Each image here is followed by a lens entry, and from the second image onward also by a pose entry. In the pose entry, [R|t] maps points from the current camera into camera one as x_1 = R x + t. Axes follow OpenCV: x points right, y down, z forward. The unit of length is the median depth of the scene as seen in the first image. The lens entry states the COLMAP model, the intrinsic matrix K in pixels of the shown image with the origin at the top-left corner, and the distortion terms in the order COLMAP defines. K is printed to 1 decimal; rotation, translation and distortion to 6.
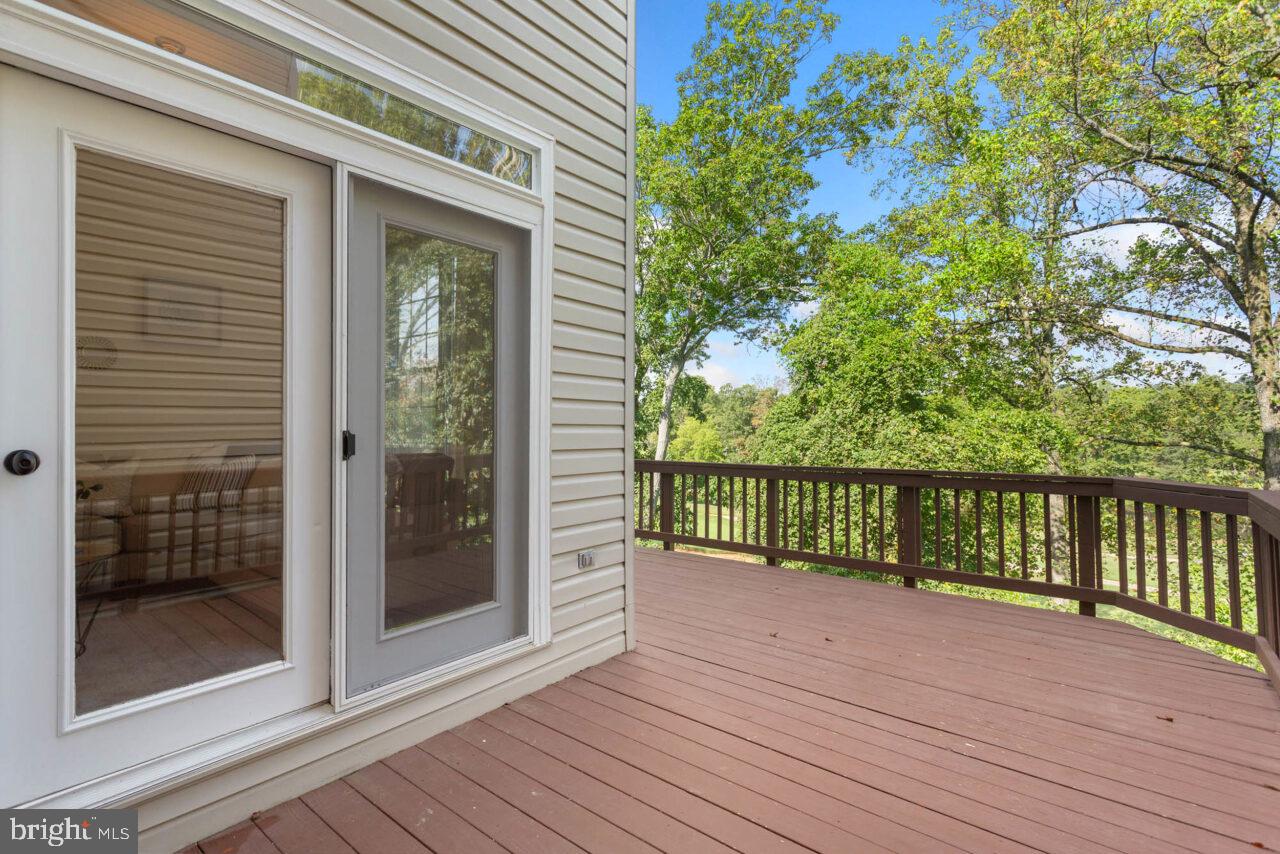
lens RADIAL K [[613.1, 0, 635.2], [0, 613.1, 406.4], [0, 0, 1]] dist [0.001133, 0.000210]
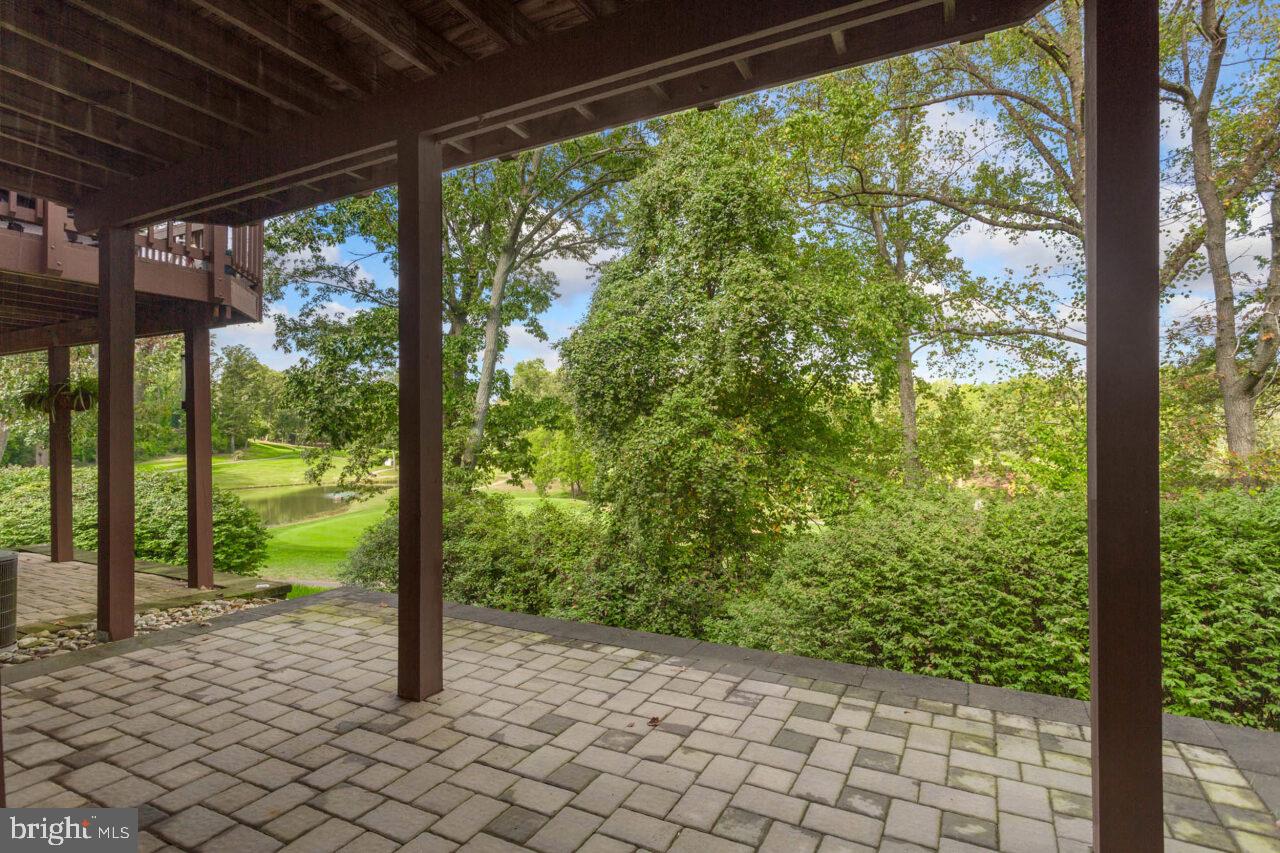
lens RADIAL K [[641.6, 0, 643.9], [0, 641.6, 424.4], [0, 0, 1]] dist [0.000522, 0.000075]
pose [[0.977448, 0.001555, 0.211169, 0.080225], [0.001206, 0.999916, -0.012943, 0.211310], [-0.211171, 0.012905, 0.977364, 0.125464]]
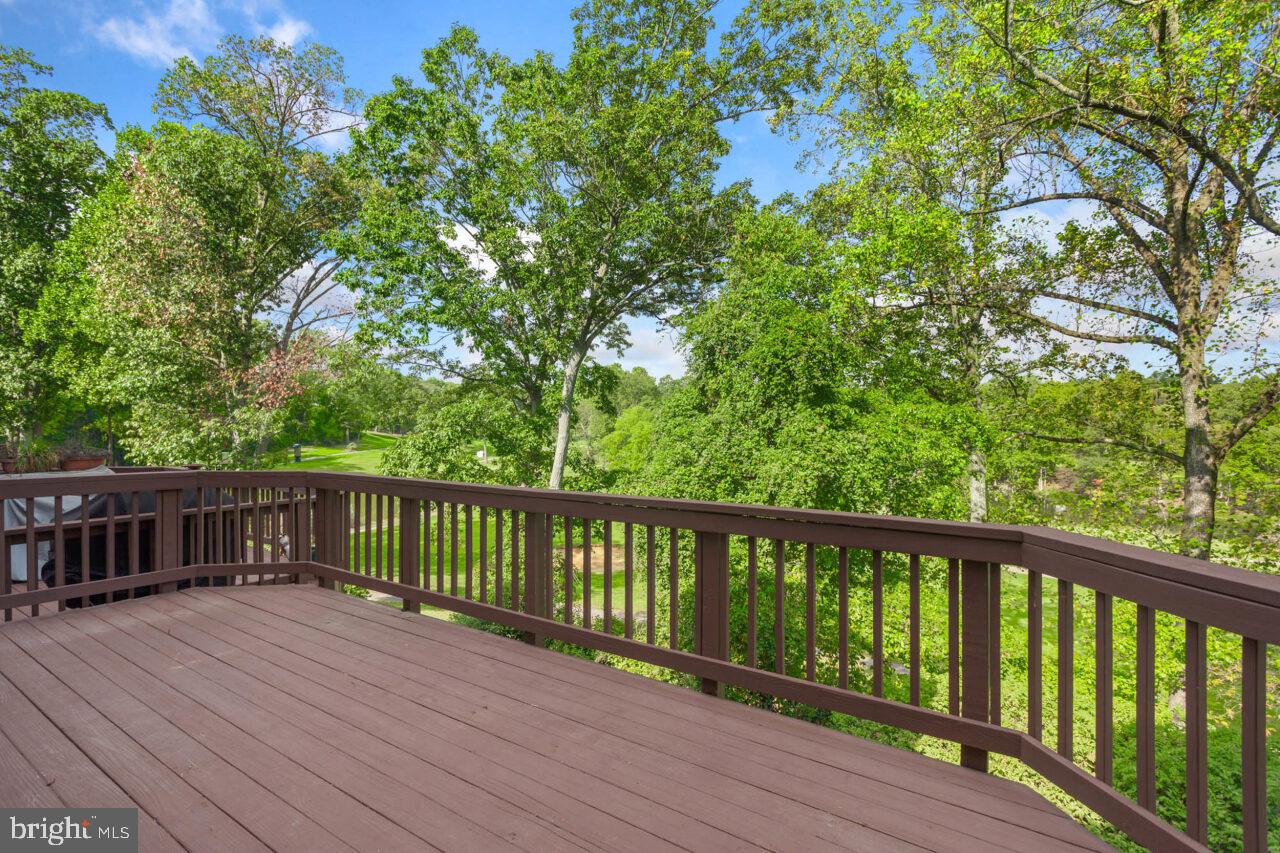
lens RADIAL K [[613.1, 0, 641.3], [0, 613.1, 426.2], [0, 0, 1]] dist [0.001133, 0.000210]
pose [[0.996224, 0.000451, 0.086817, 0.100393], [-0.004373, 0.998978, 0.044989, -0.000113], [-0.086708, -0.045199, 0.995208, 0.125460]]
